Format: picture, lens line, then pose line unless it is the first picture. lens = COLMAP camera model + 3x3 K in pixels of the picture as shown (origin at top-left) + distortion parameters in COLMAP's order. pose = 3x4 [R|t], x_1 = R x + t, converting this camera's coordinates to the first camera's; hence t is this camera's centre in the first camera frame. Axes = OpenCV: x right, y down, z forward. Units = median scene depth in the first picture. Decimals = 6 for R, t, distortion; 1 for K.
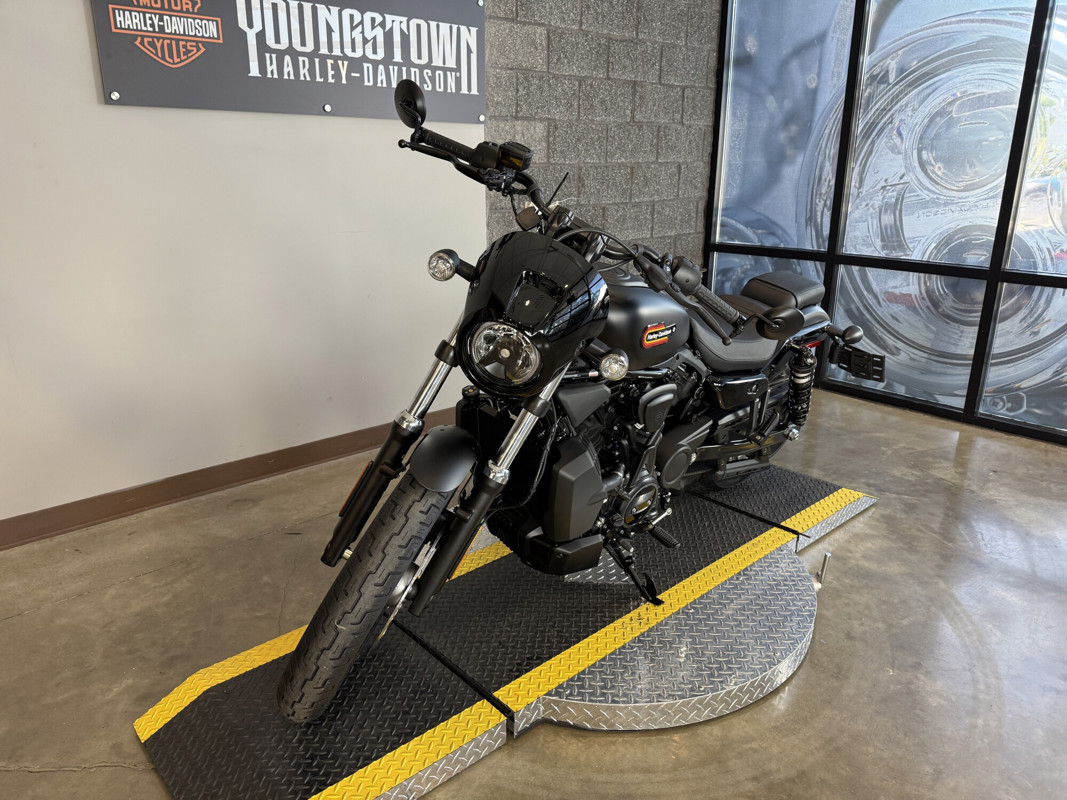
lens RADIAL K [[748.8, 0, 525.1], [0, 748.8, 405.8], [0, 0, 1]] dist [0.023978, -0.047405]
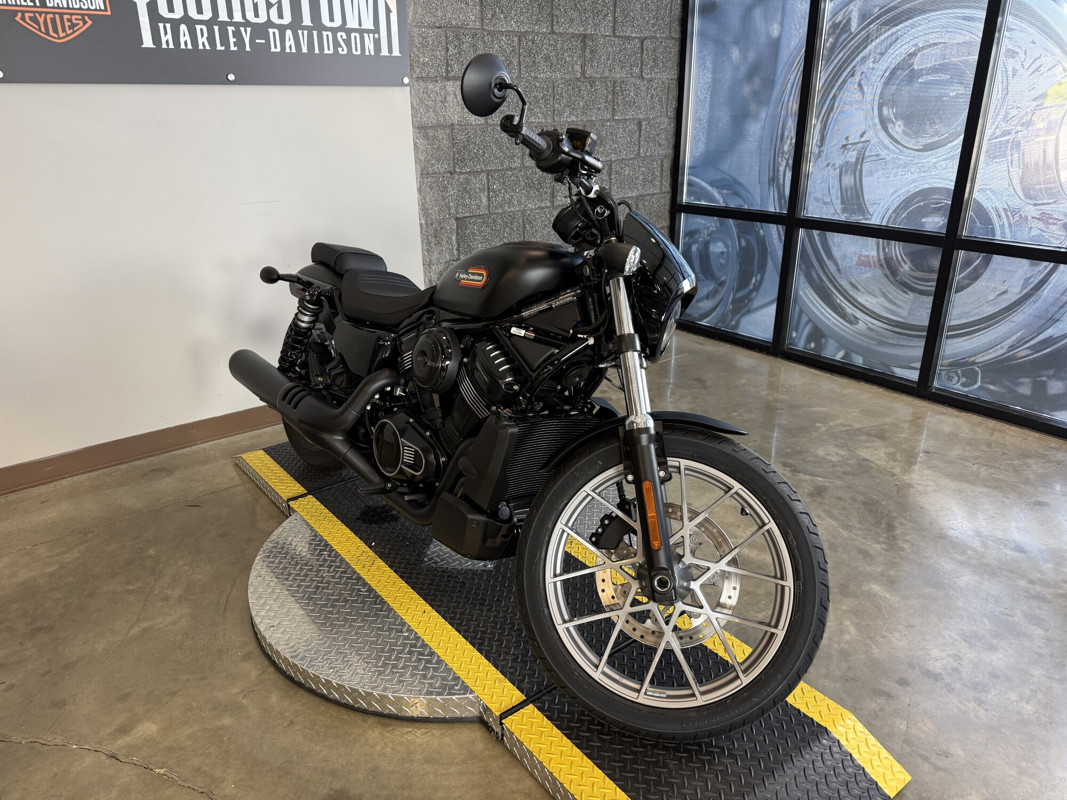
lens RADIAL K [[748.9, 0, 521.2], [0, 748.9, 408.7], [0, 0, 1]] dist [0.009941, -0.019441]
pose [[0.997552, 0.013182, -0.068677, 0.167497], [-0.008066, 0.997208, 0.074242, -0.033949], [0.069464, -0.073506, 0.994873, 0.013874]]
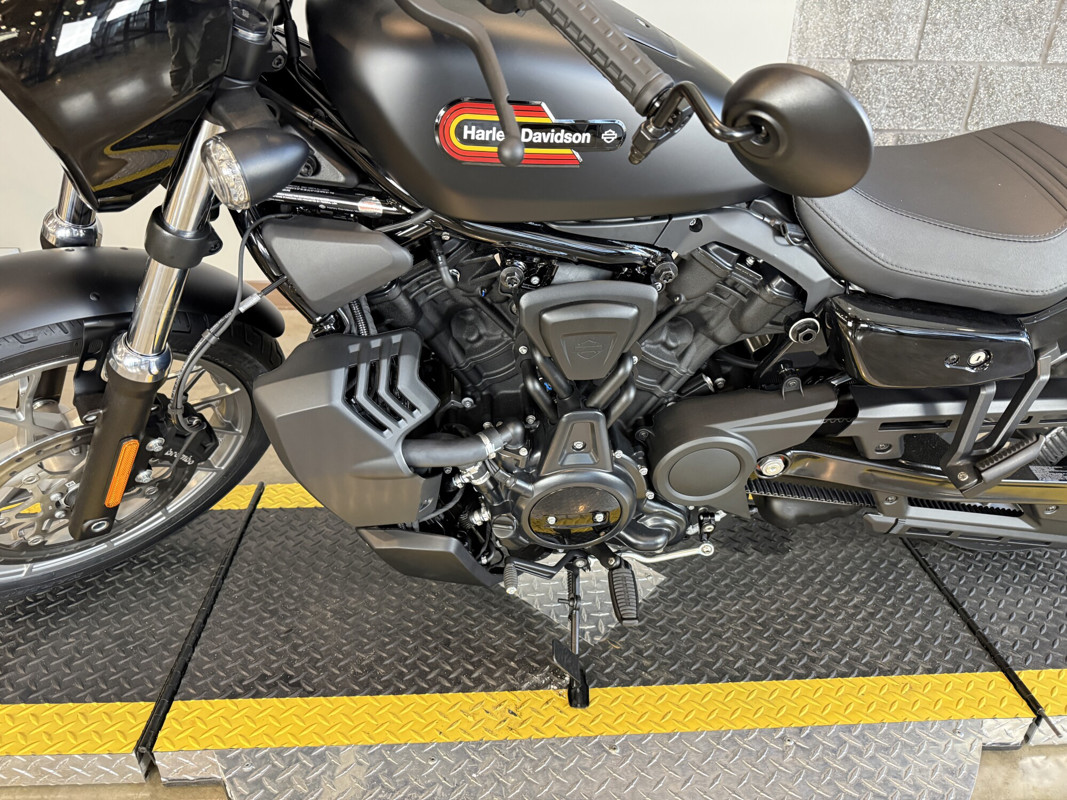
lens RADIAL K [[745.9, 0, 533.5], [0, 745.9, 400.0], [0, 0, 1]] dist [-0.015581, -0.001680]
pose [[0.775929, 0.309610, -0.549614, 0.240558], [-0.210032, 0.948356, 0.237714, -0.032469], [0.594828, -0.069012, 0.800885, 0.379599]]
